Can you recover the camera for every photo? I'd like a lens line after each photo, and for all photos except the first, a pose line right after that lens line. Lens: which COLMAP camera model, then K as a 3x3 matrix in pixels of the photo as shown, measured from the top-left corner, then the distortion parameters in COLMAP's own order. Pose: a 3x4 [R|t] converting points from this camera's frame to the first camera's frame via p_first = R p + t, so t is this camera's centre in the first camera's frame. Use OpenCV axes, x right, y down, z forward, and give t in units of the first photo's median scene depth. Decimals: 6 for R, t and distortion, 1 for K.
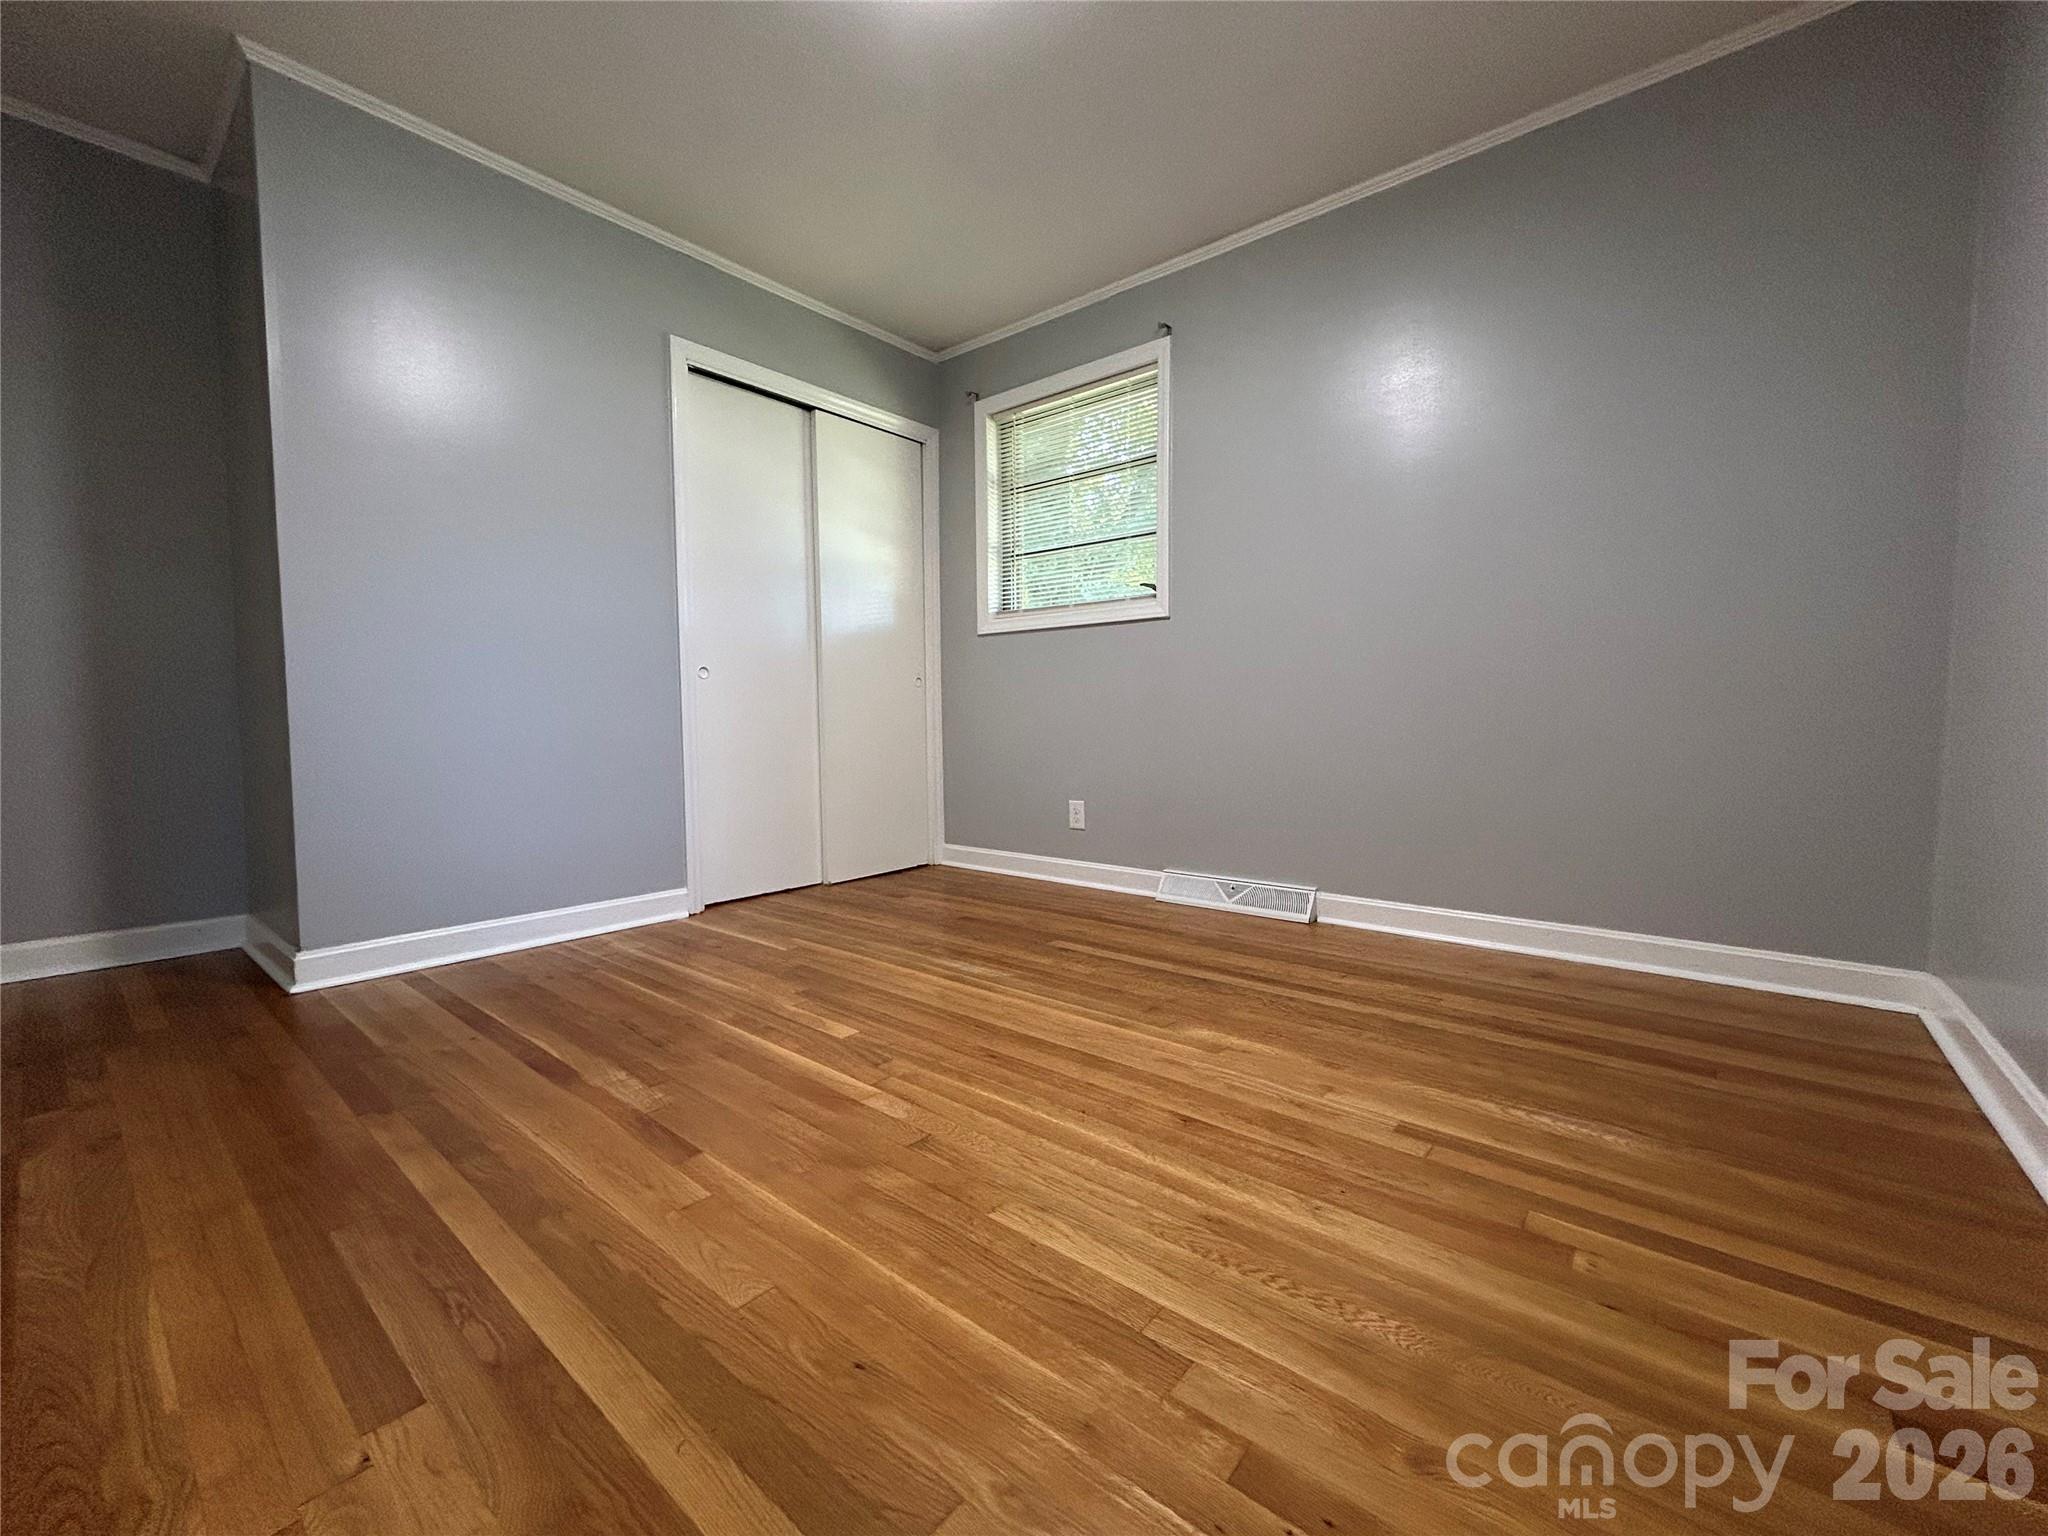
lens RADIAL K [[830.3, 0, 1019.2], [0, 830.3, 769.5], [0, 0, 1]] dist [-0.003162, 0.000384]
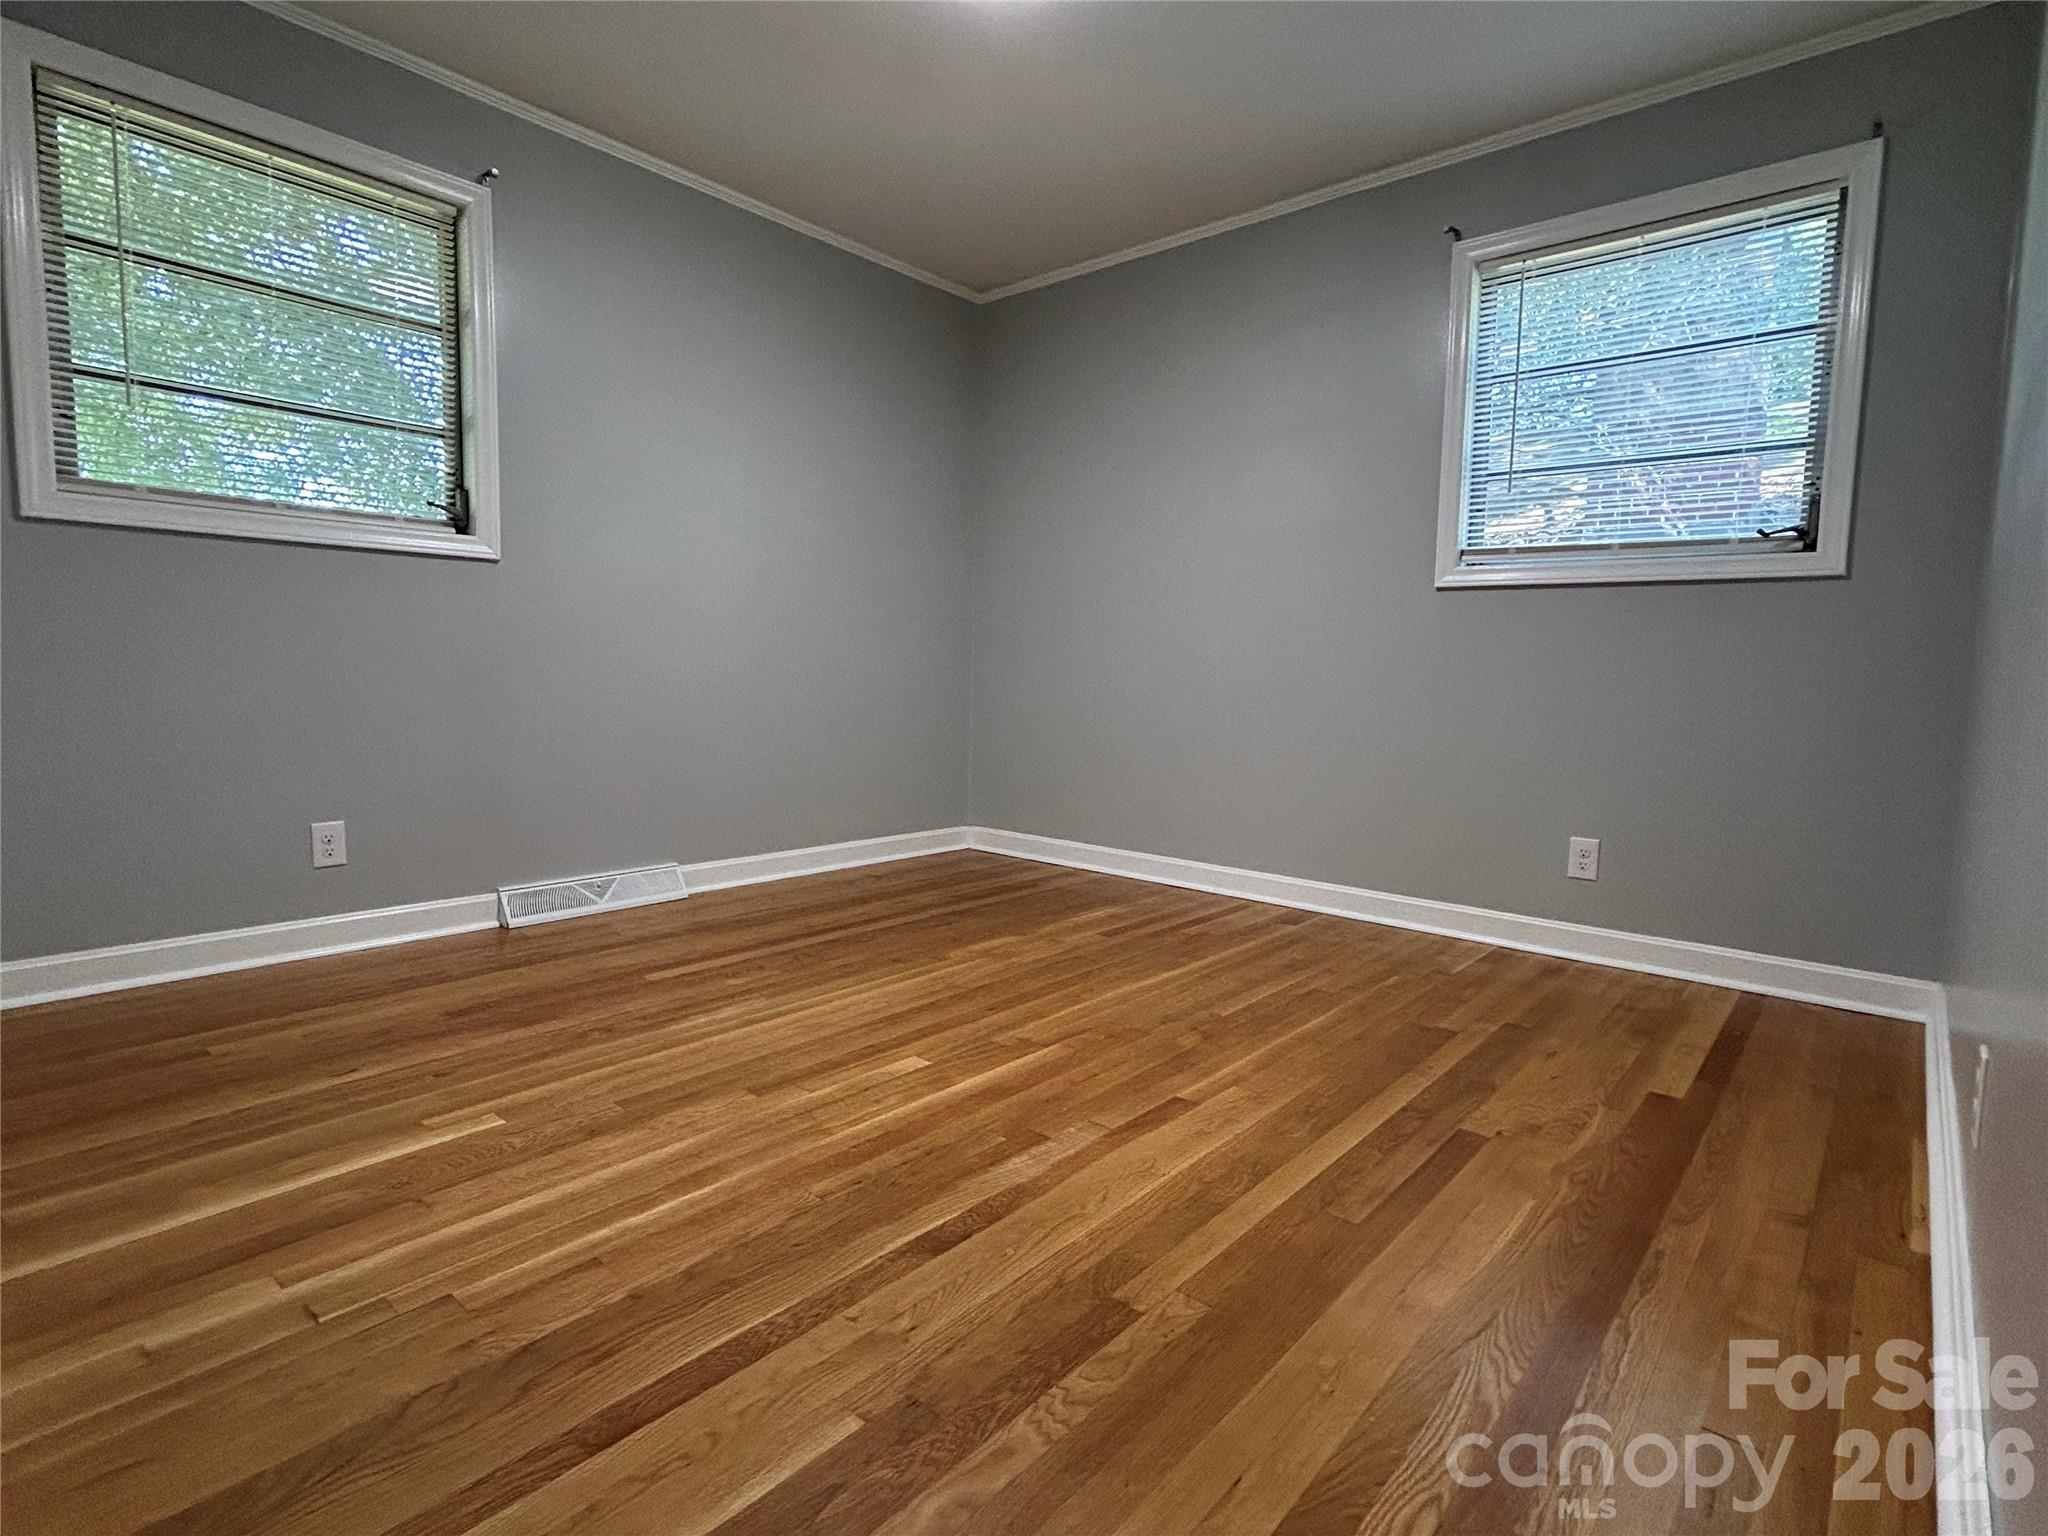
lens RADIAL K [[1016.9, 0, 1019.6], [0, 1016.9, 756.7], [0, 0, 1]] dist [0.007181, -0.000920]
pose [[0.025854, -0.079266, 0.996518, -1.060941], [0.039888, 0.996139, 0.078201, -0.080184], [-0.998870, 0.037727, 0.028915, 0.693728]]
